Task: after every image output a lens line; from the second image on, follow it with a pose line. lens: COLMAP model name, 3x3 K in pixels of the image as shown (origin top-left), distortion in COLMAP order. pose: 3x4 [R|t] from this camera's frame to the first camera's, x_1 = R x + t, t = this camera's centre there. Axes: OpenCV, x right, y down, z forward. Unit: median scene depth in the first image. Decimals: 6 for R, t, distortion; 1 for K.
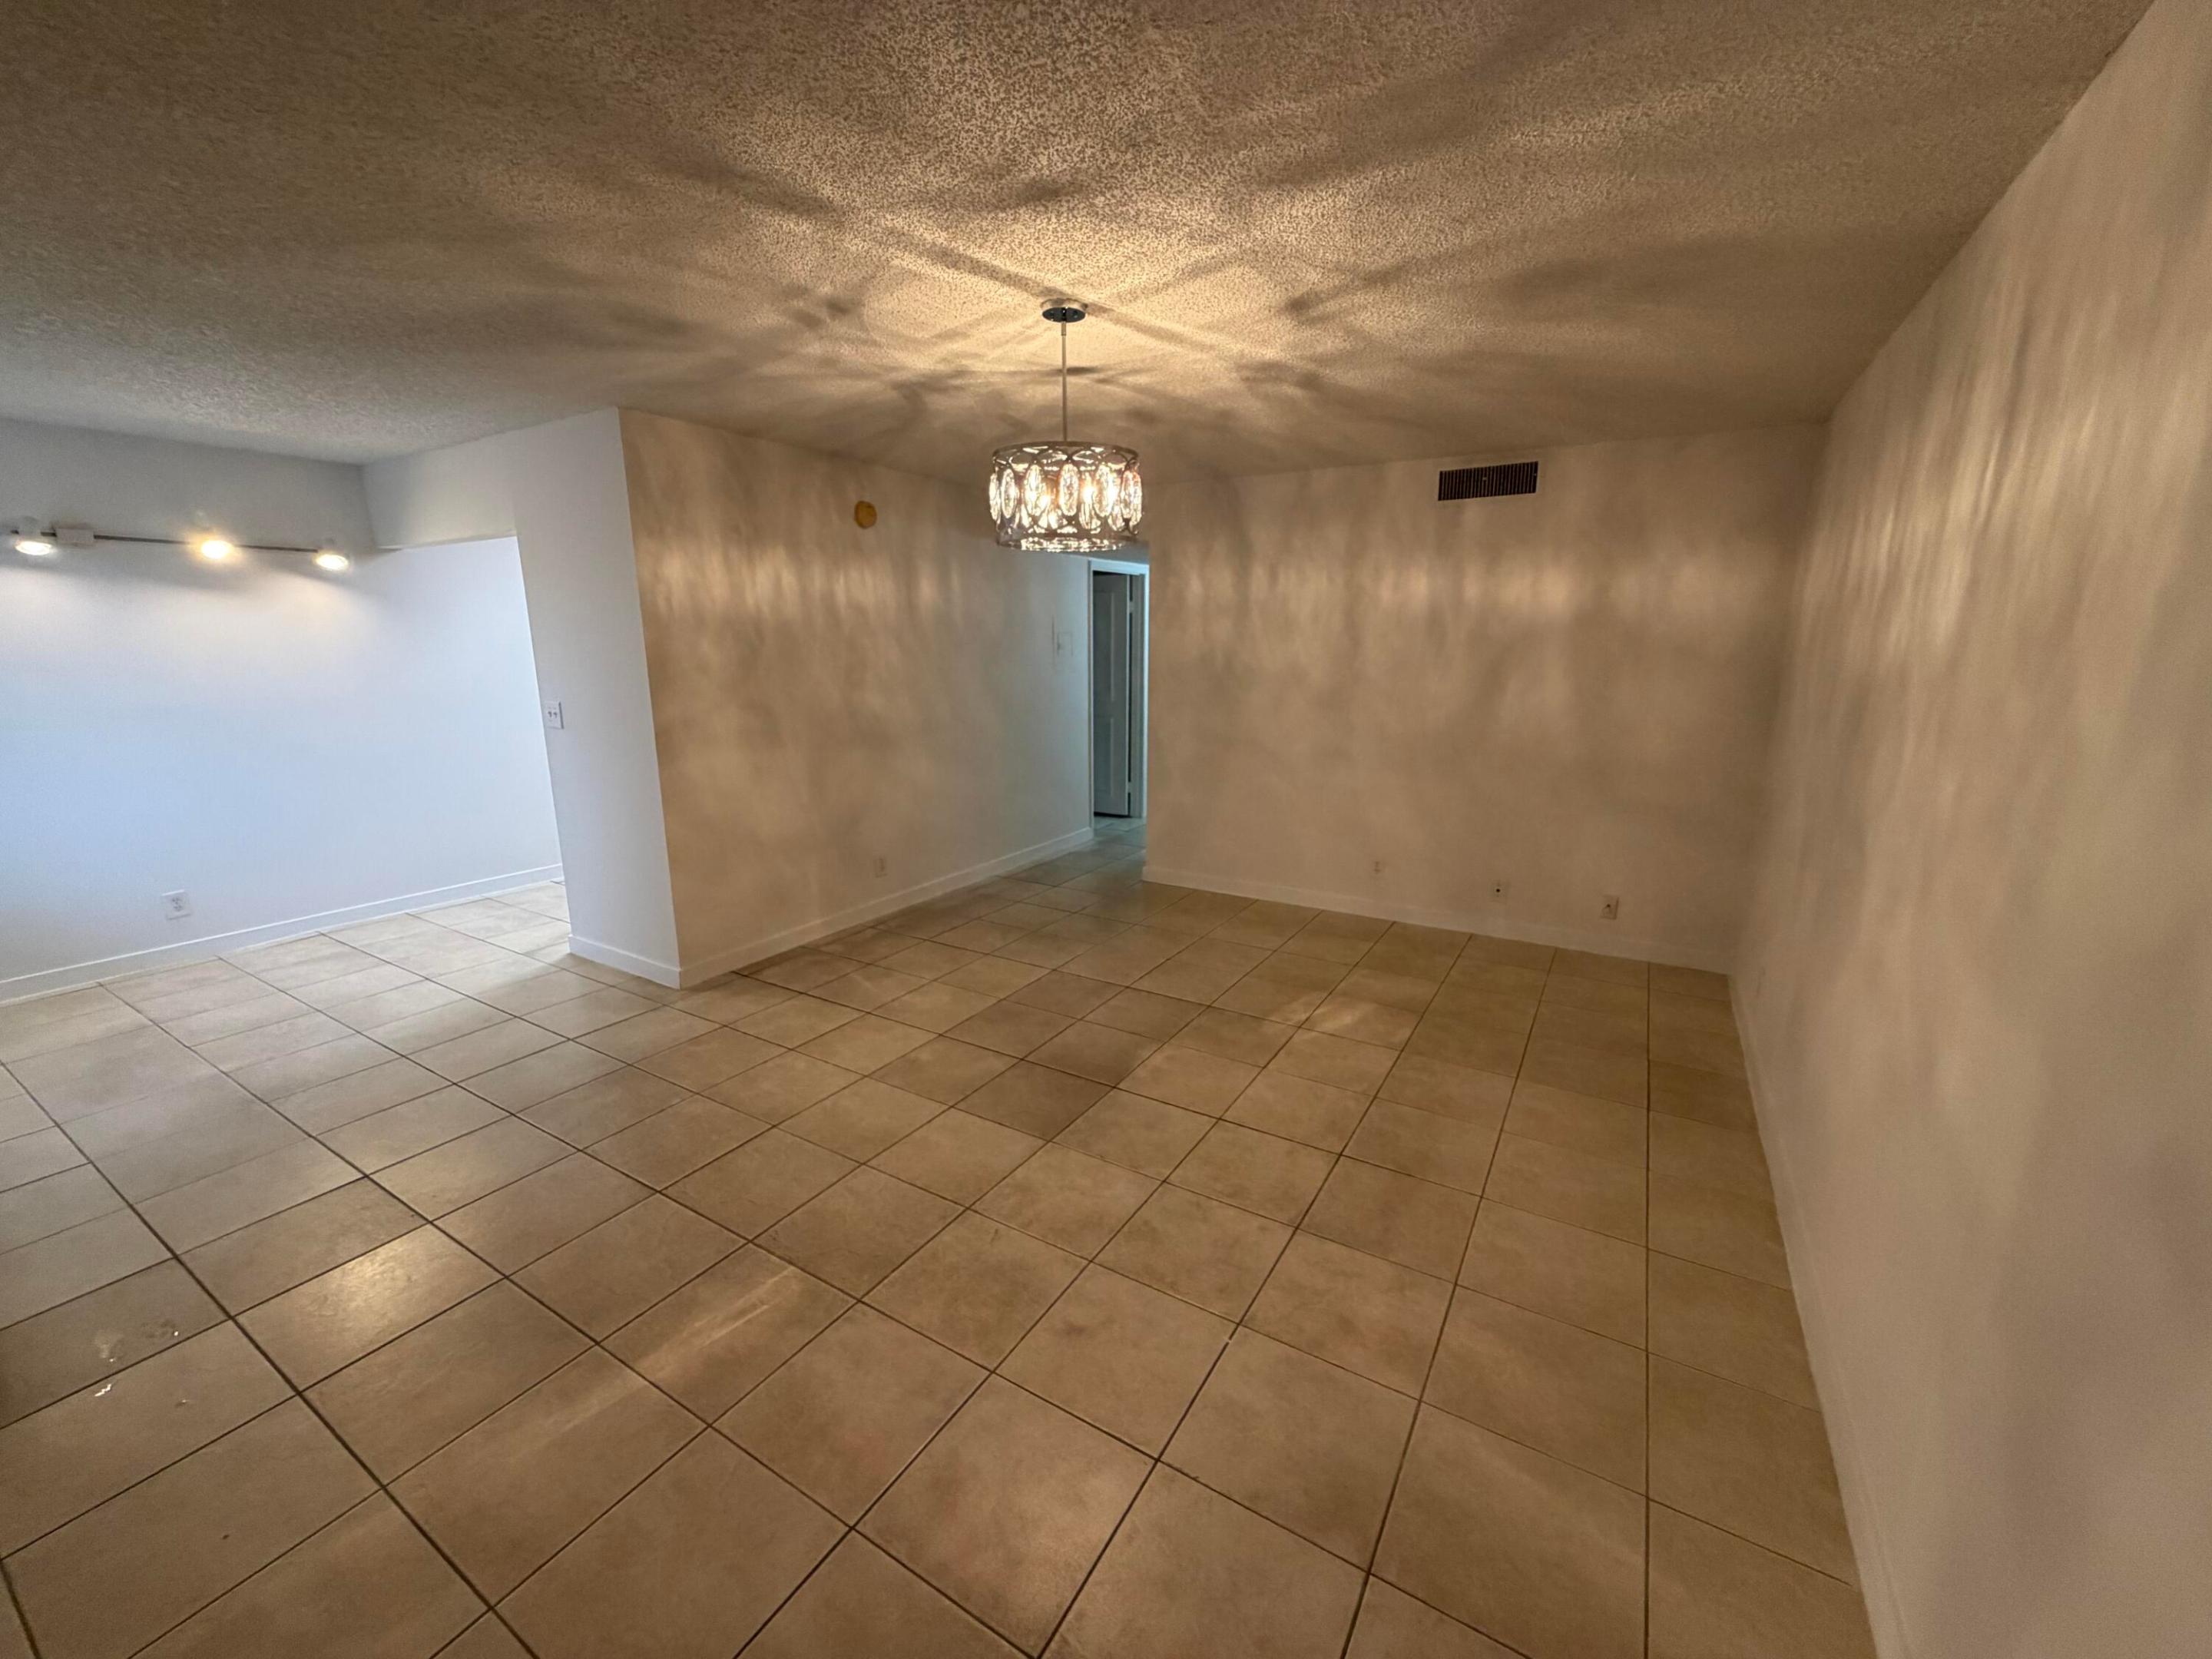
lens RADIAL K [[880.6, 0, 1095.2], [0, 880.6, 827.8], [0, 0, 1]] dist [0.000727, 0.000324]
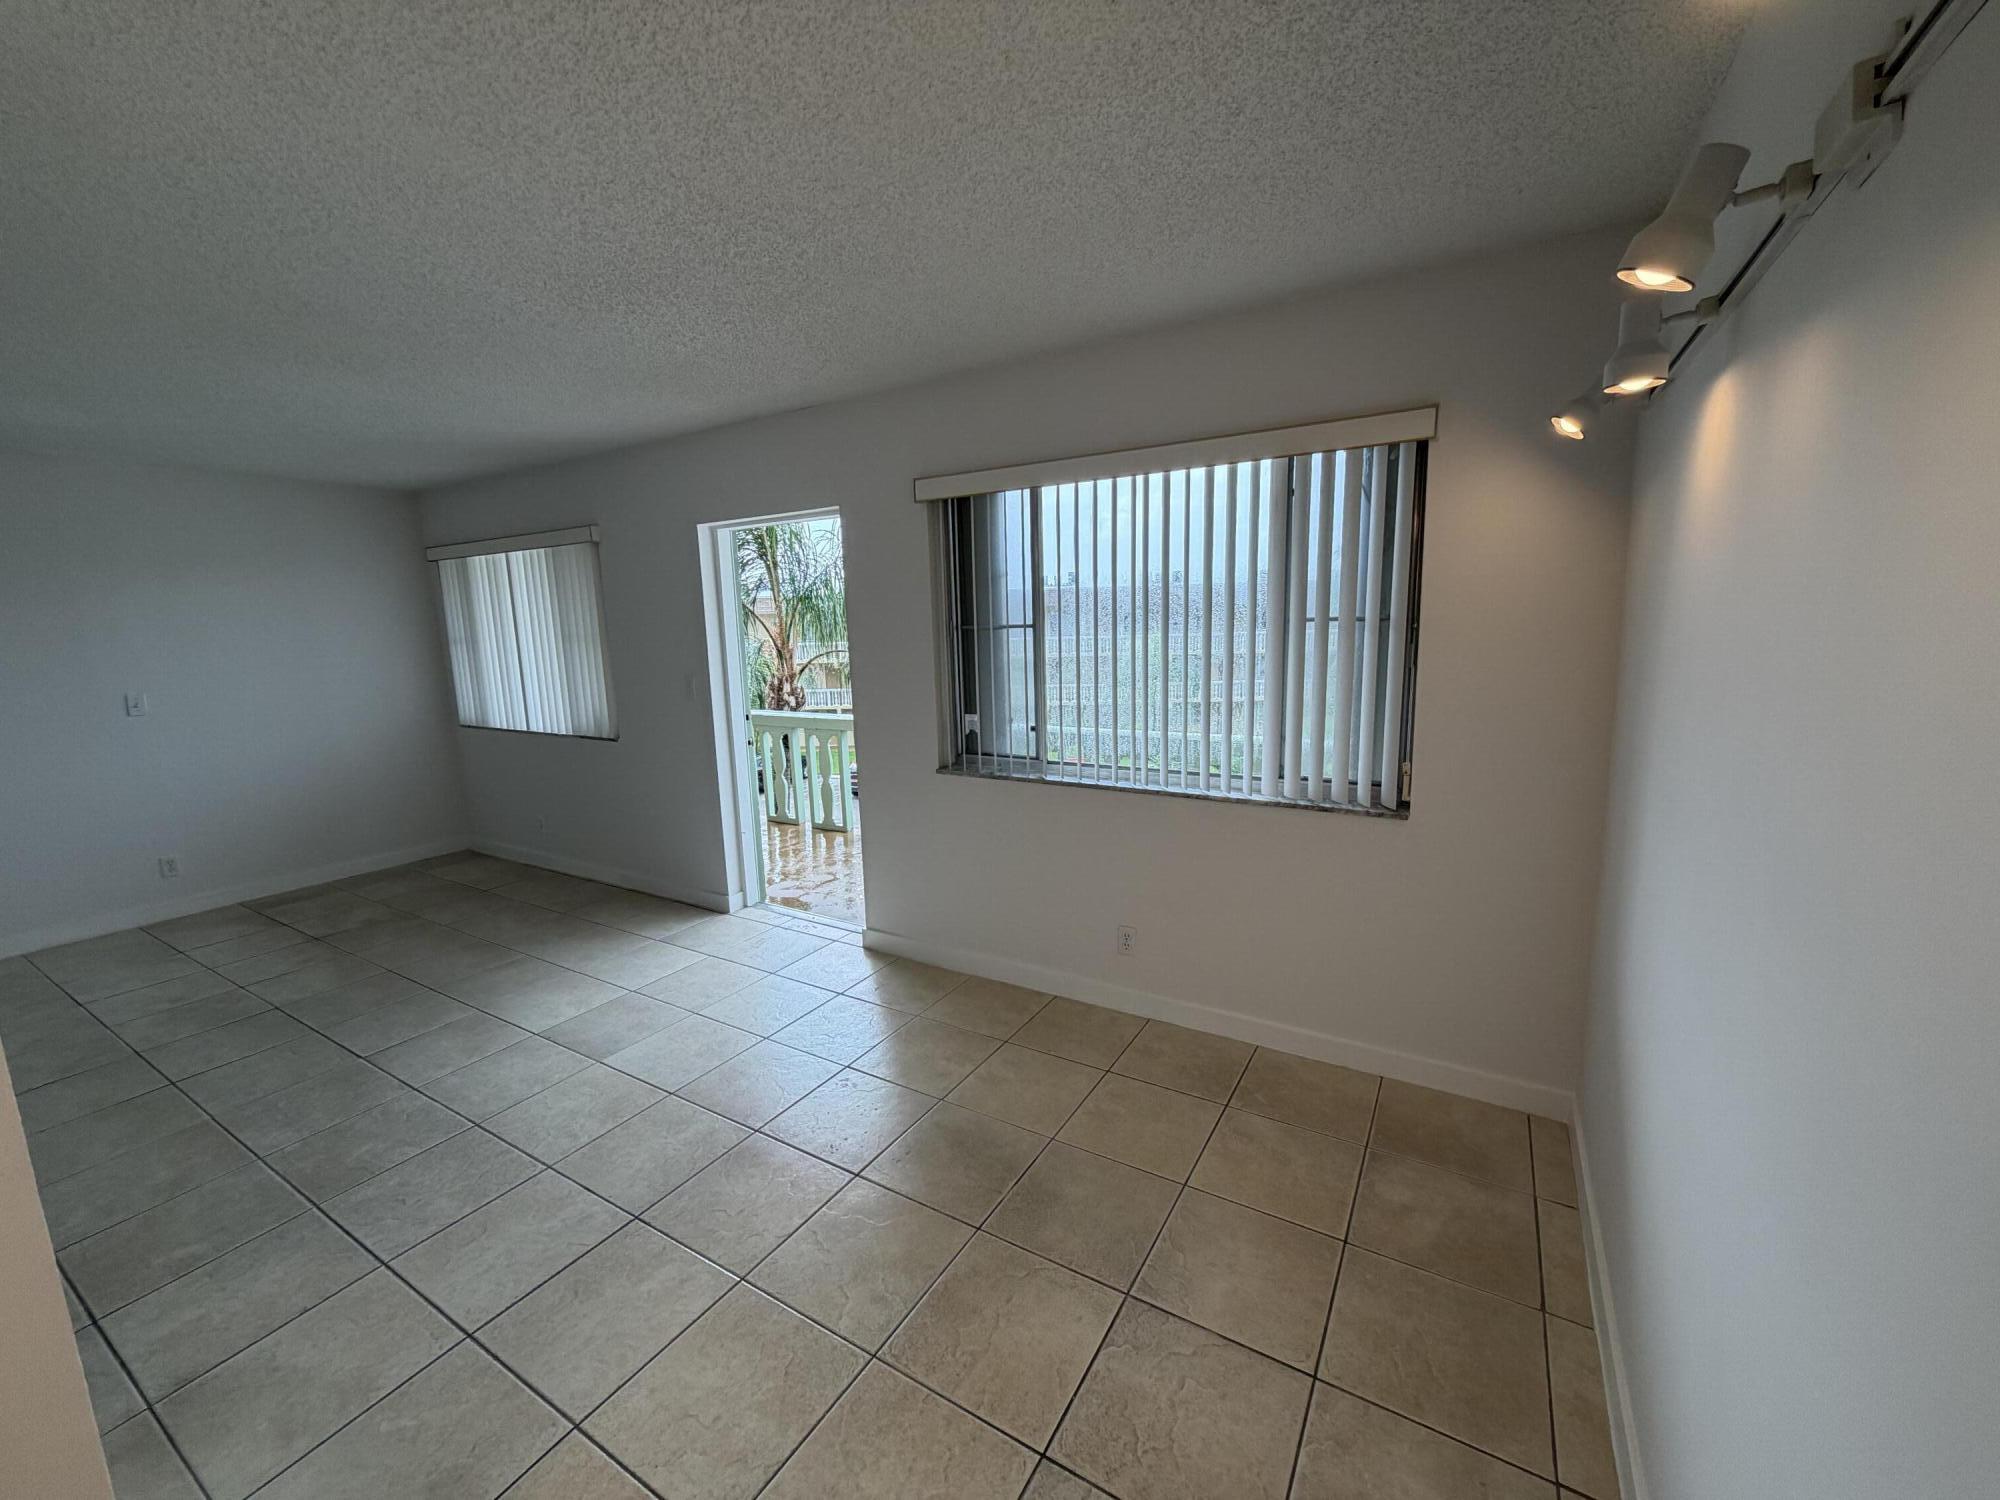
lens RADIAL K [[785.6, 0, 1007.3], [0, 785.6, 745.7], [0, 0, 1]] dist [-0.000534, -0.000102]
pose [[-0.999495, 0.029548, -0.011682, -1.071491], [0.023299, 0.931551, 0.362863, -0.299657], [0.021604, 0.362408, -0.931769, 1.435549]]
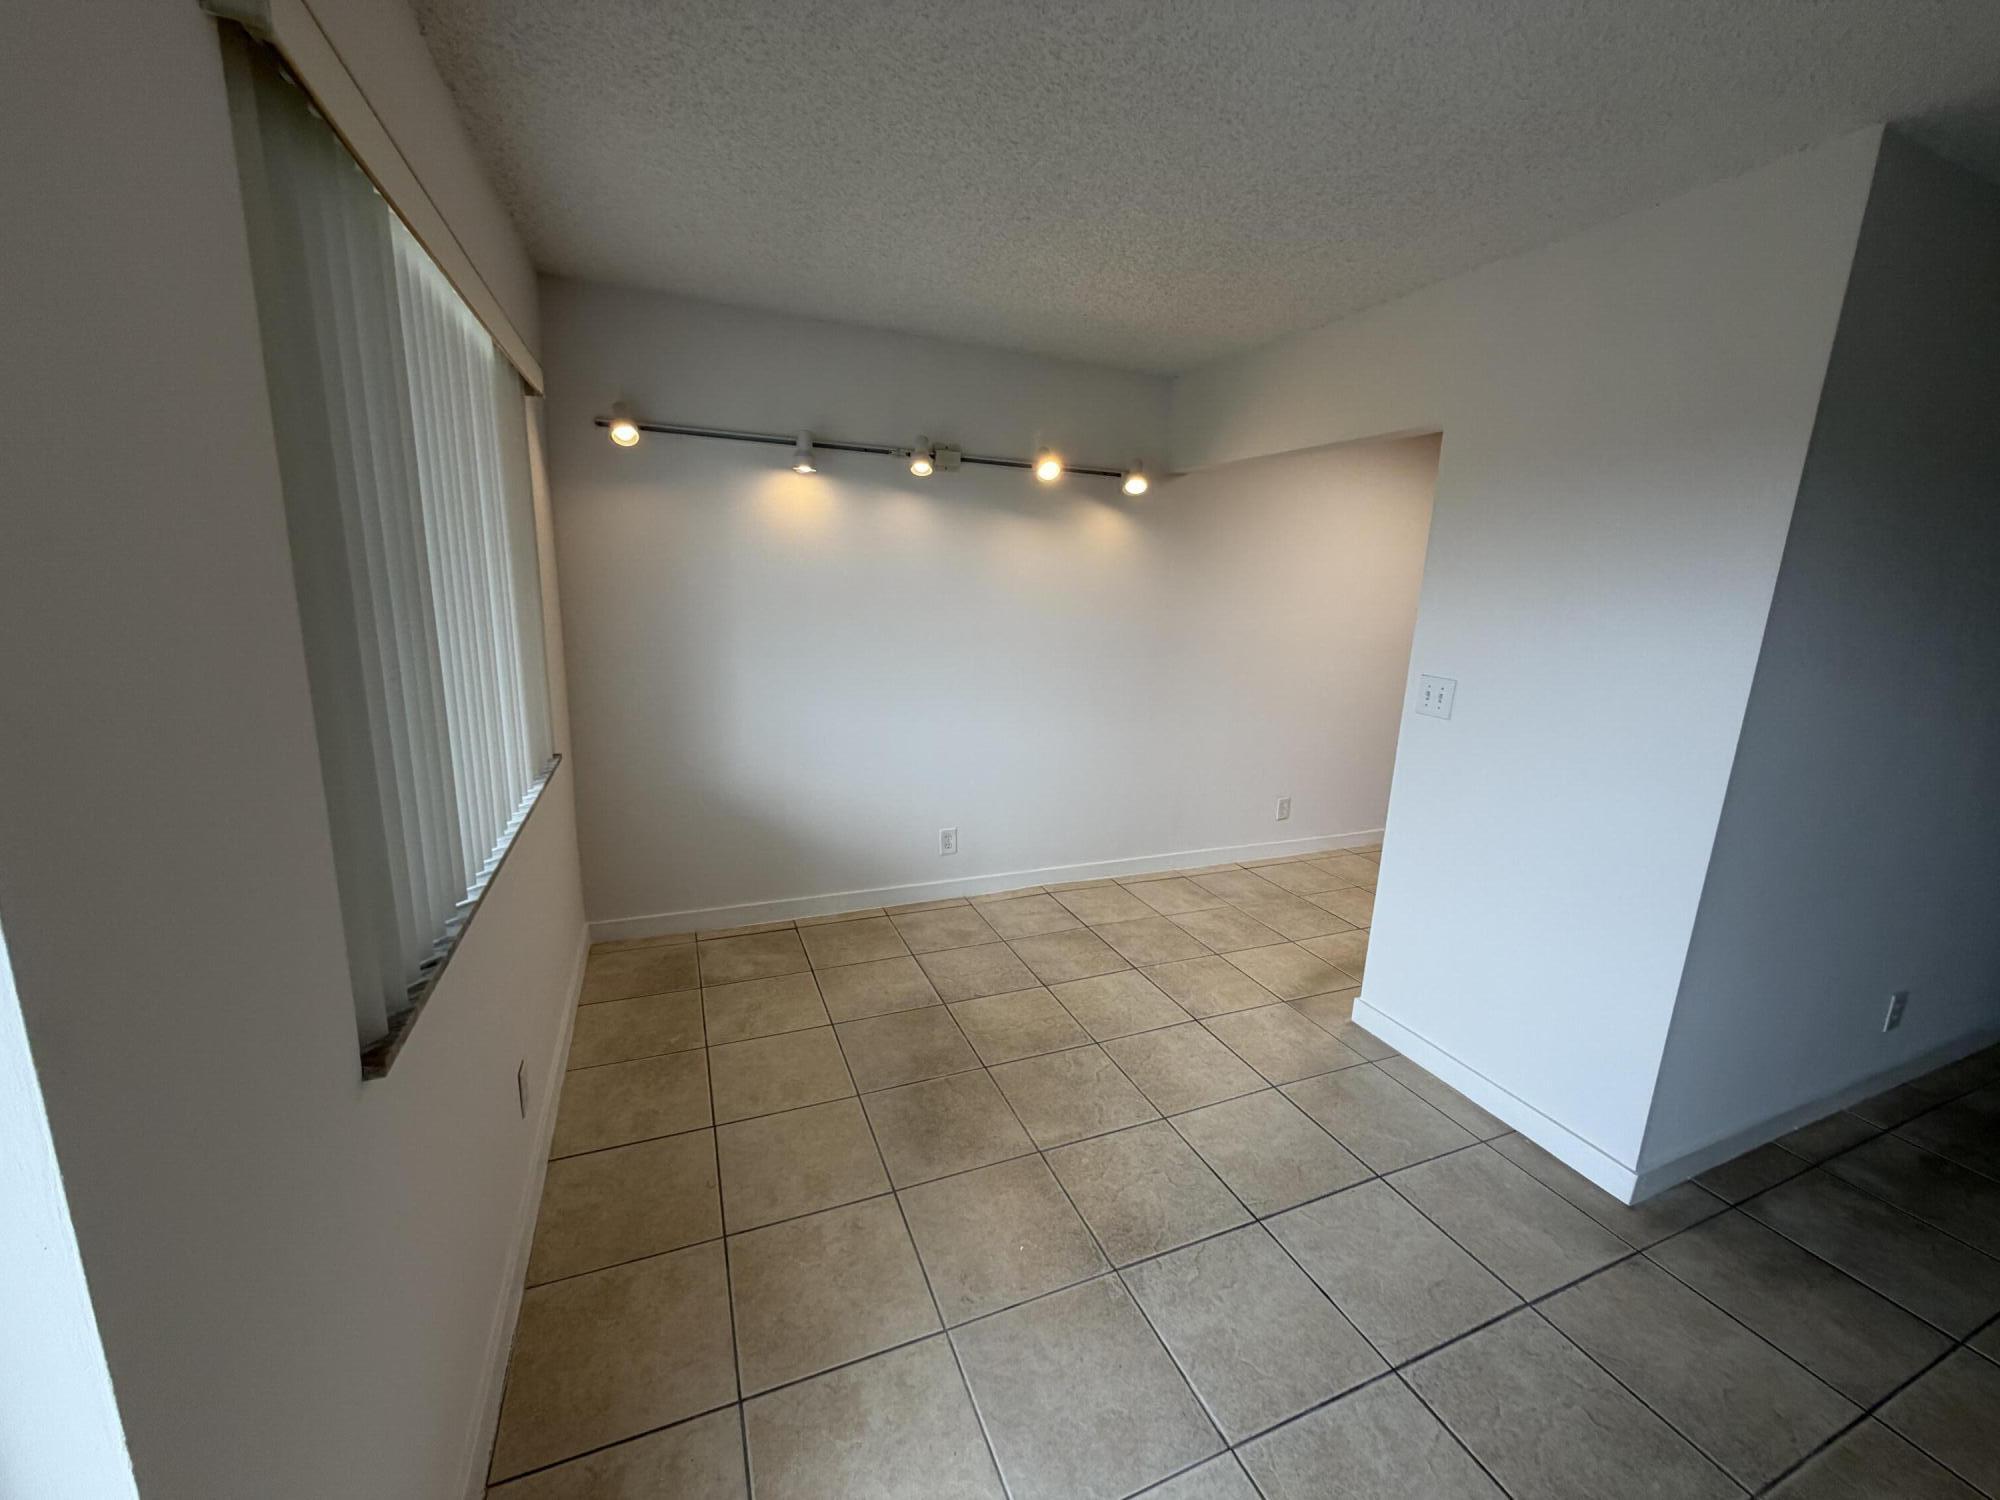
lens RADIAL K [[793.6, 0, 1007.0], [0, 793.6, 752.3], [0, 0, 1]] dist [-0.001880, 0.000160]
pose [[0.813849, 0.157039, -0.559454, -0.658423], [-0.160745, 0.986061, 0.042949, -0.073774], [0.558401, 0.054975, 0.827748, 0.395025]]
